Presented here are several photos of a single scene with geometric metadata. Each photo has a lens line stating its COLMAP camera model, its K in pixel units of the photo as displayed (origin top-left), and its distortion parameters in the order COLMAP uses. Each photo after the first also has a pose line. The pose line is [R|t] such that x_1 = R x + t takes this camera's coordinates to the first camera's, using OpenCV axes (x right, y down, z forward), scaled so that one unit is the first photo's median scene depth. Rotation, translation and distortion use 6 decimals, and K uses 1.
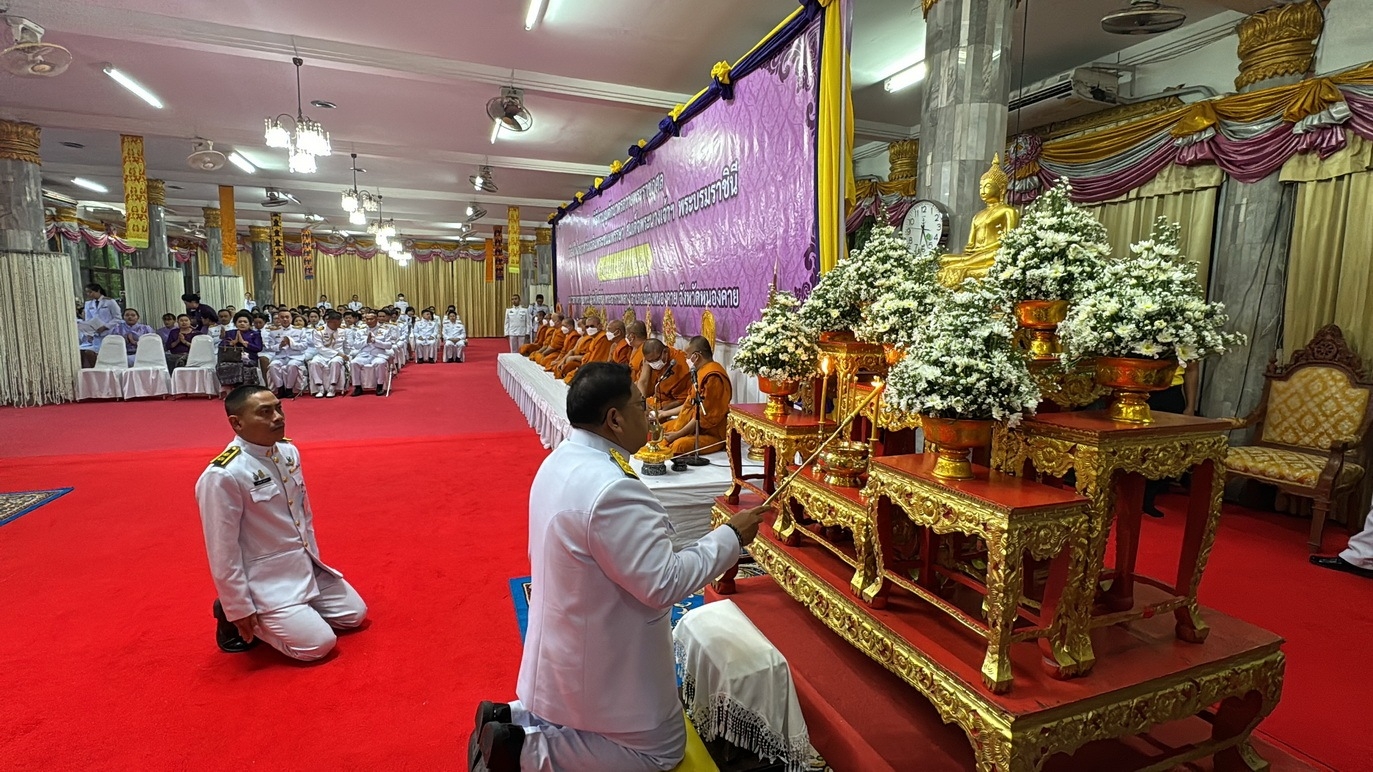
lens RADIAL K [[619.5, 0, 688.6], [0, 619.5, 381.8], [0, 0, 1]] dist [0.003295, 0.000600]
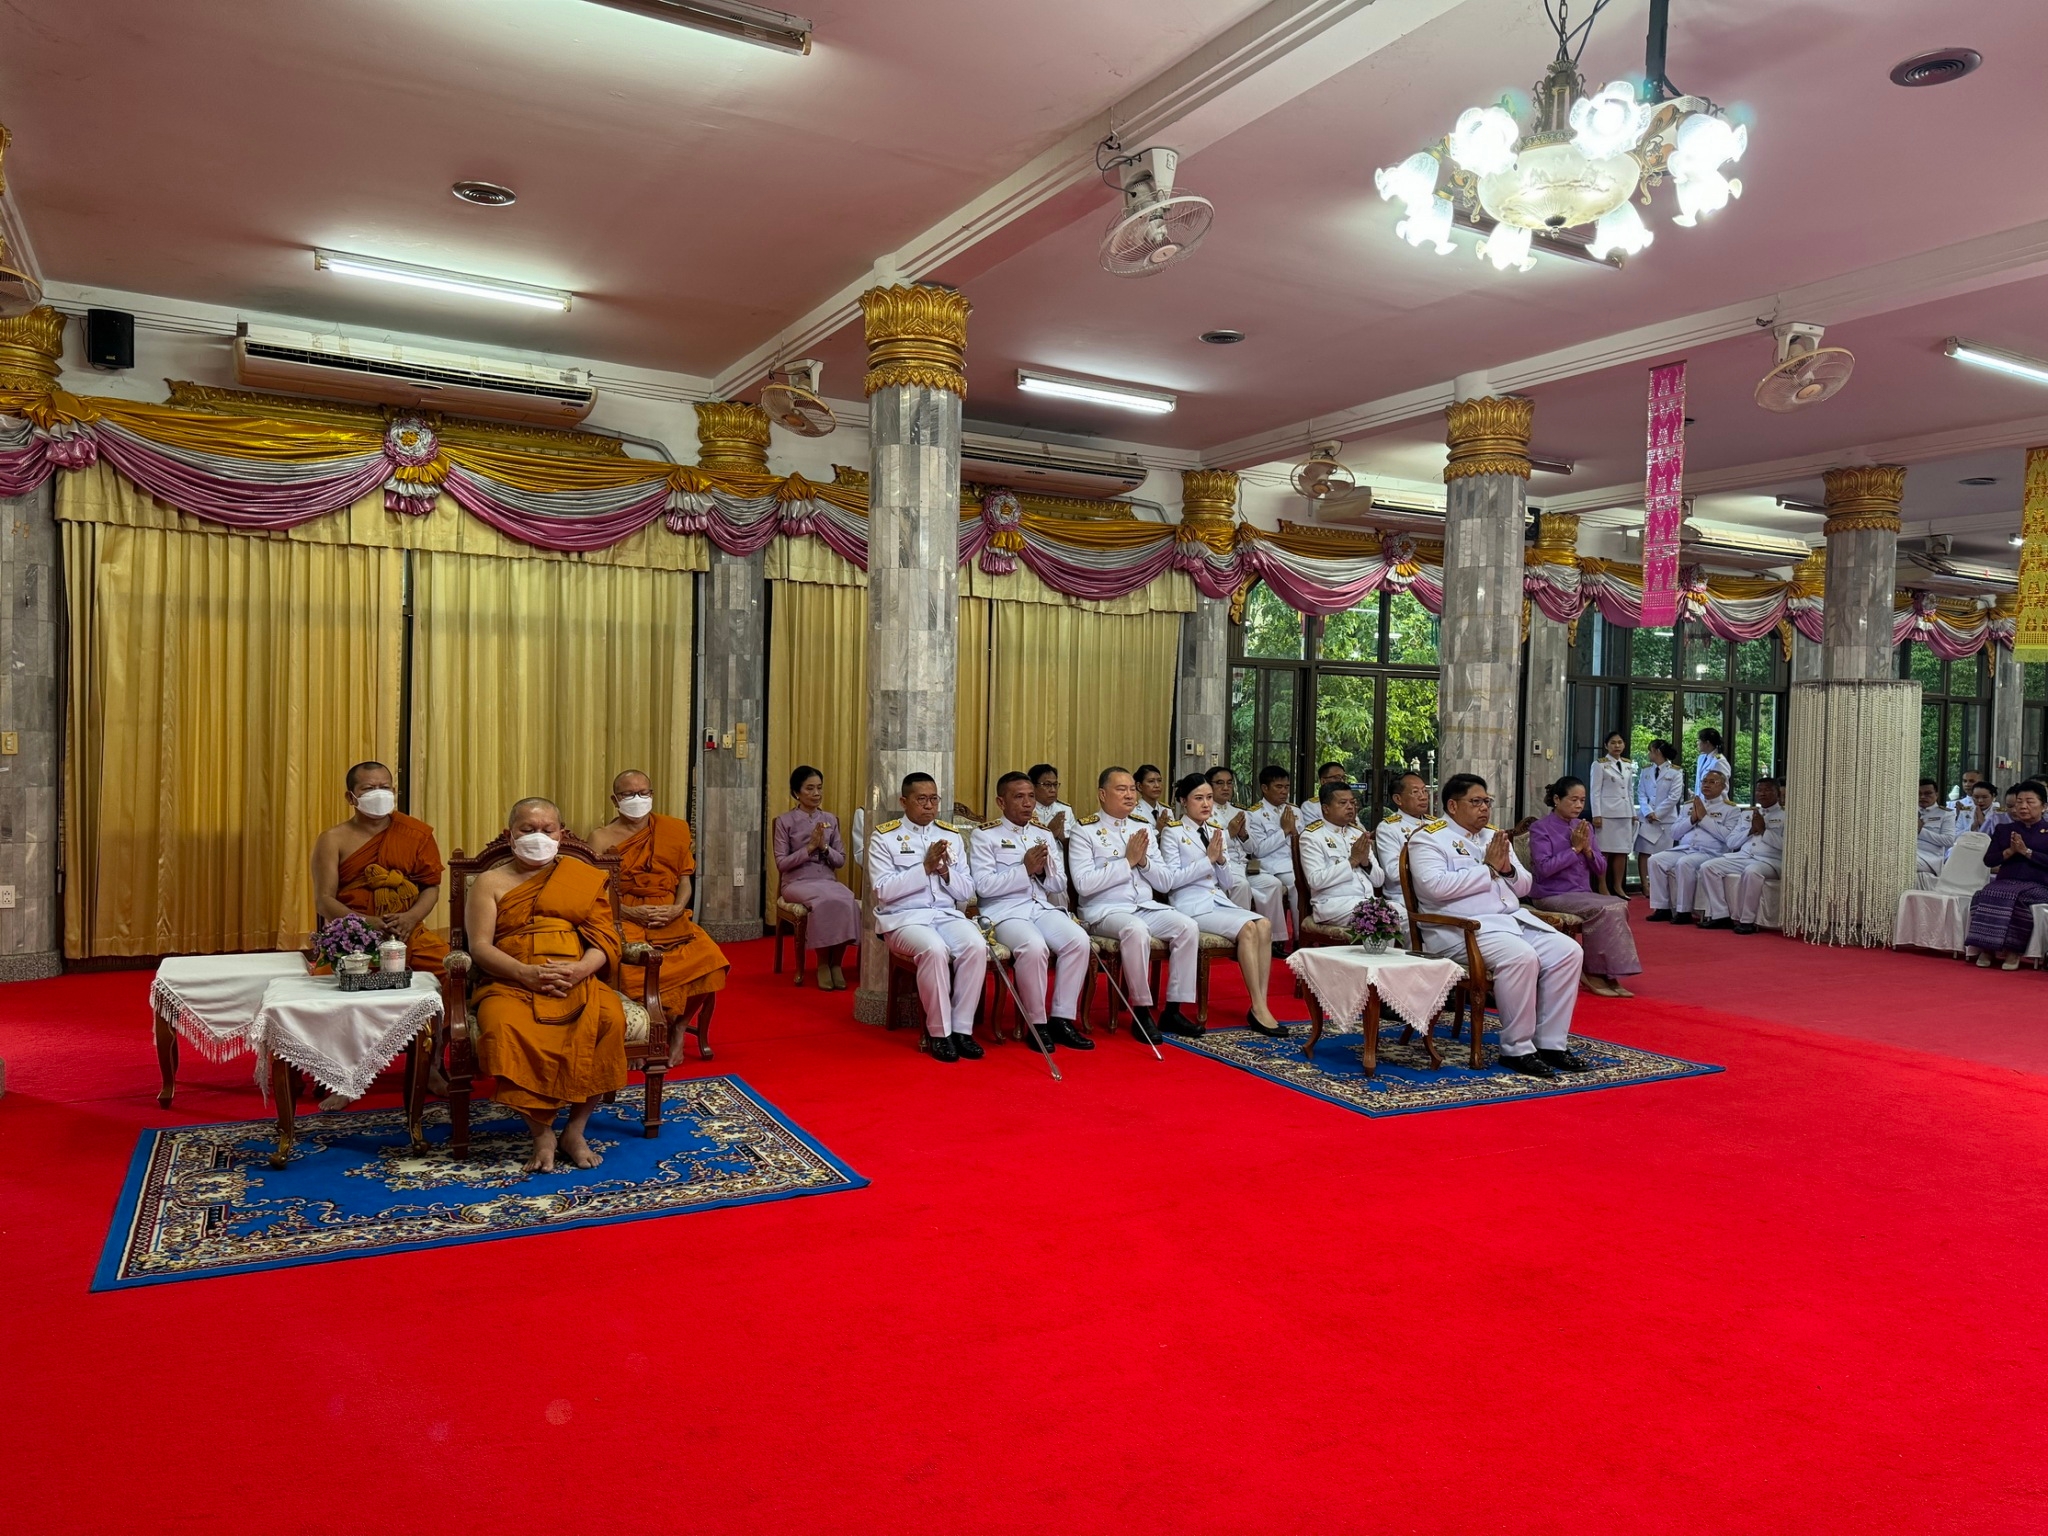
lens RADIAL K [[1444.9, 0, 1026.5], [0, 1444.9, 773.1], [0, 0, 1]] dist [-0.006466, -0.003593]
pose [[0.143473, 0.015226, -0.989537, 0.168287], [-0.141805, 0.989880, -0.005328, -0.006326], [0.979442, 0.141085, 0.144180, 0.052789]]
